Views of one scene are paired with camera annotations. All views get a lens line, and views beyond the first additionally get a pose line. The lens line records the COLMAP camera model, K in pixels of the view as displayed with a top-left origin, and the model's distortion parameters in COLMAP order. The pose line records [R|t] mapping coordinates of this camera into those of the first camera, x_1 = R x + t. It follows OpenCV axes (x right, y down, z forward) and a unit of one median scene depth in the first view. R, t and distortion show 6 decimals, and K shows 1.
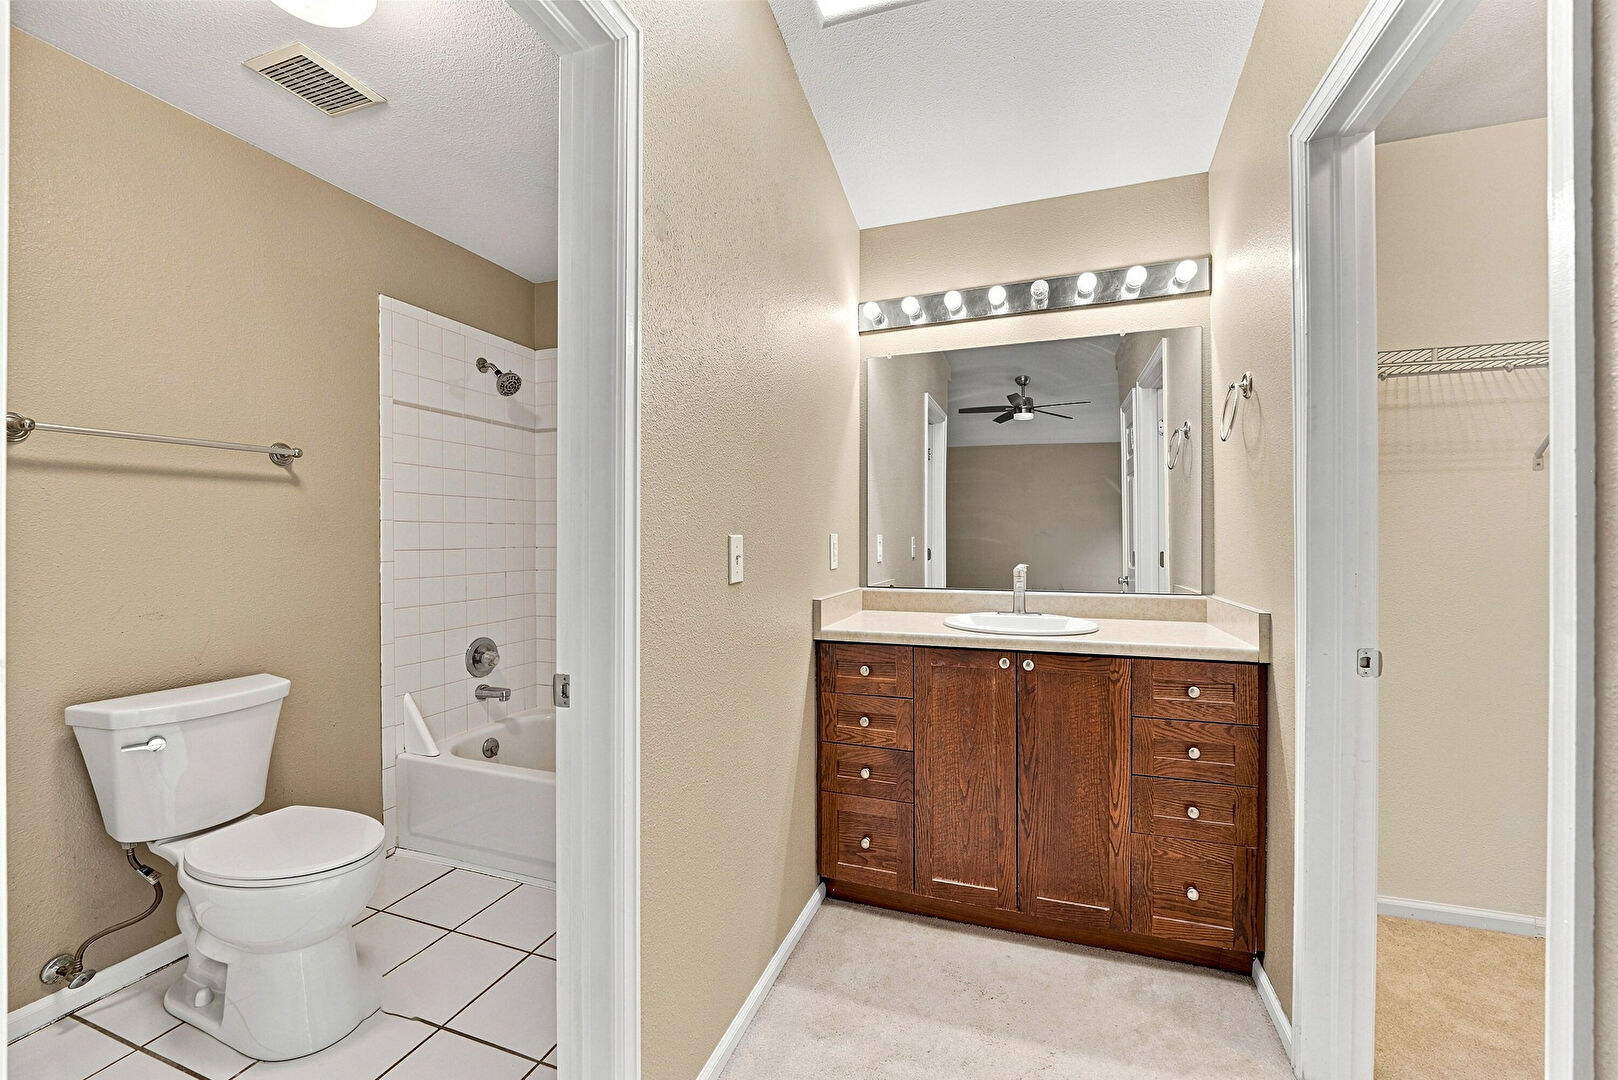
lens RADIAL K [[656.2, 0, 805.6], [0, 656.2, 543.0], [0, 0, 1]] dist [-0.012540, -0.000231]
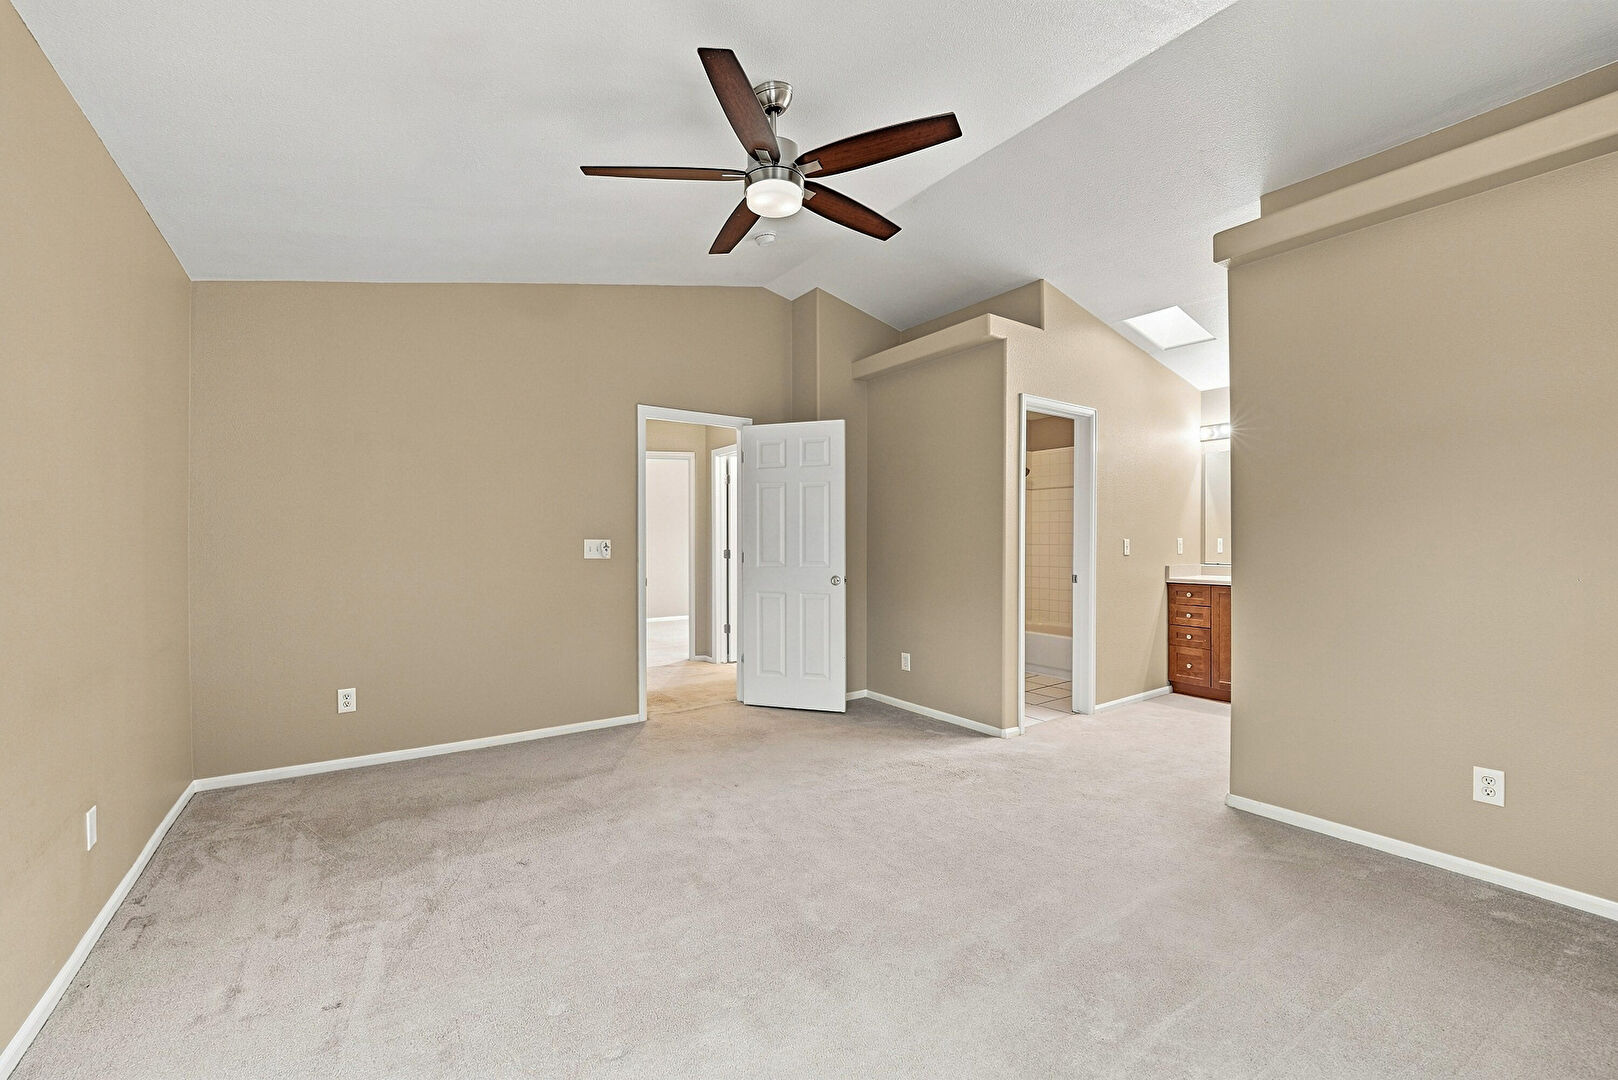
lens RADIAL K [[656.2, 0, 814.8], [0, 656.2, 540.9], [0, 0, 1]] dist [-0.012540, -0.000231]
pose [[0.814892, 0.001445, -0.579611, 0.727793], [-0.006775, 0.999952, -0.007031, 0.040976], [0.579574, 0.009656, 0.814863, -3.563003]]
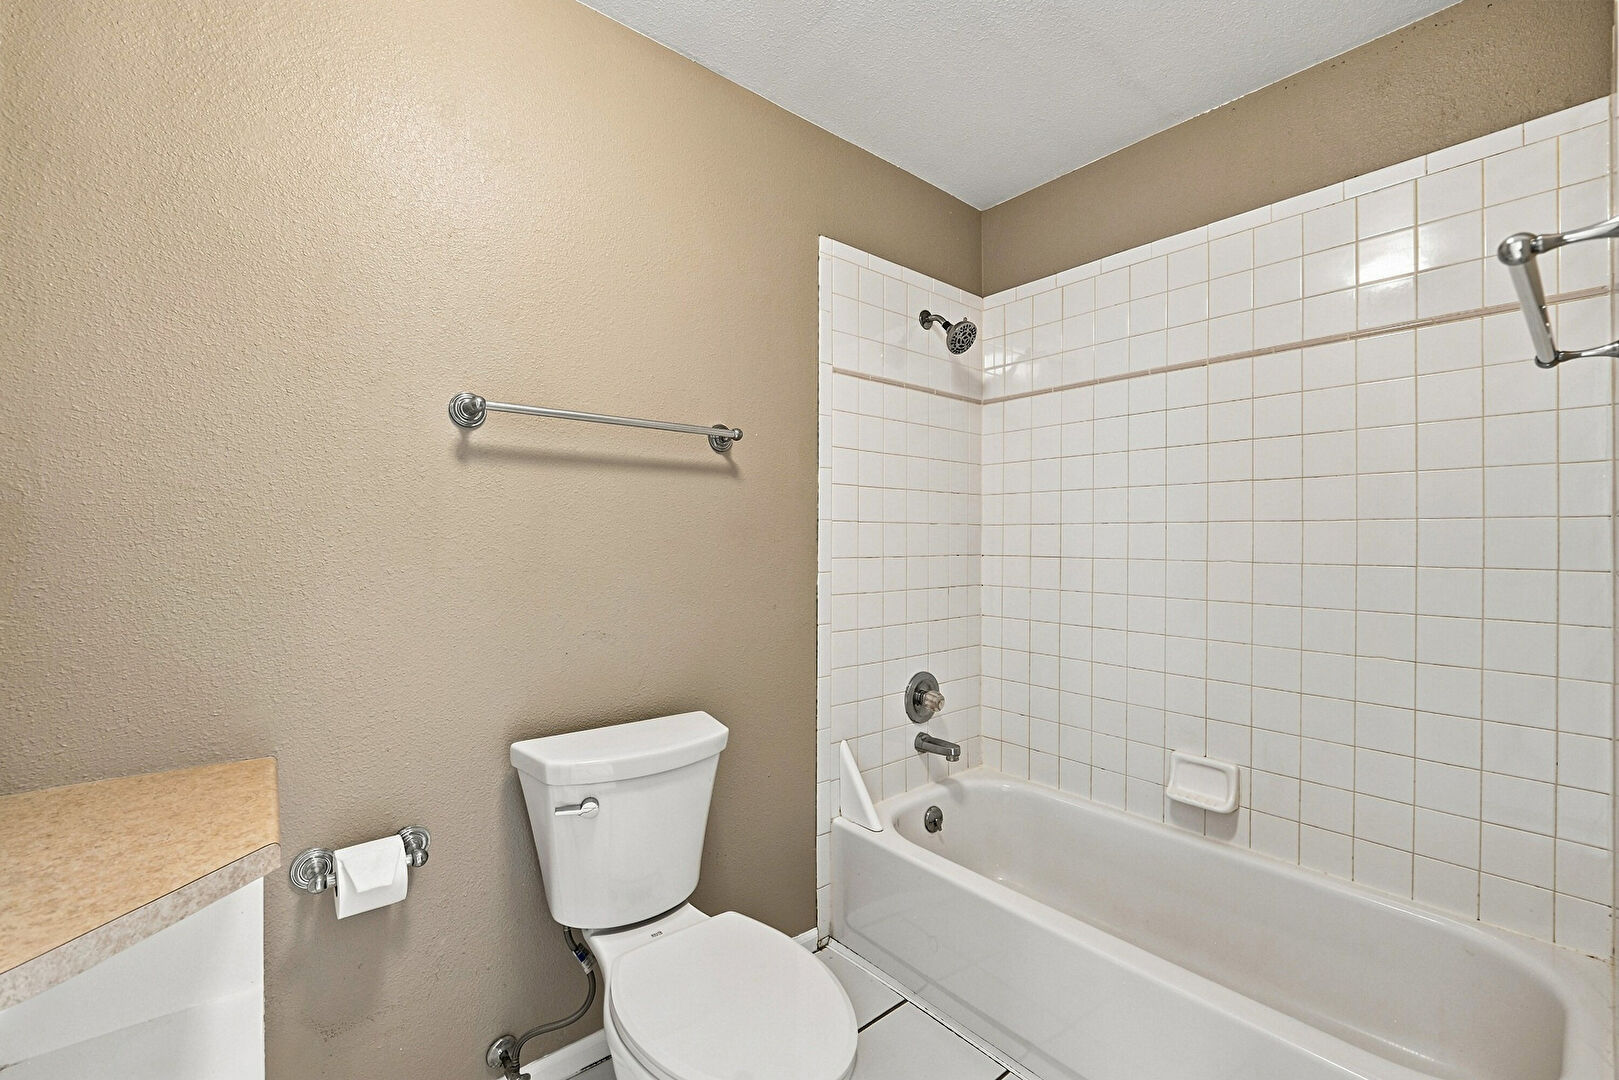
lens RADIAL K [[656.6, 0, 806.0], [0, 656.6, 538.9], [0, 0, 1]] dist [-0.012540, -0.000231]
pose [[0.864235, 0.005169, -0.503062, -0.230302], [-0.010507, 0.999915, -0.007776, -0.004384], [0.502979, 0.012006, 0.864215, 0.266363]]
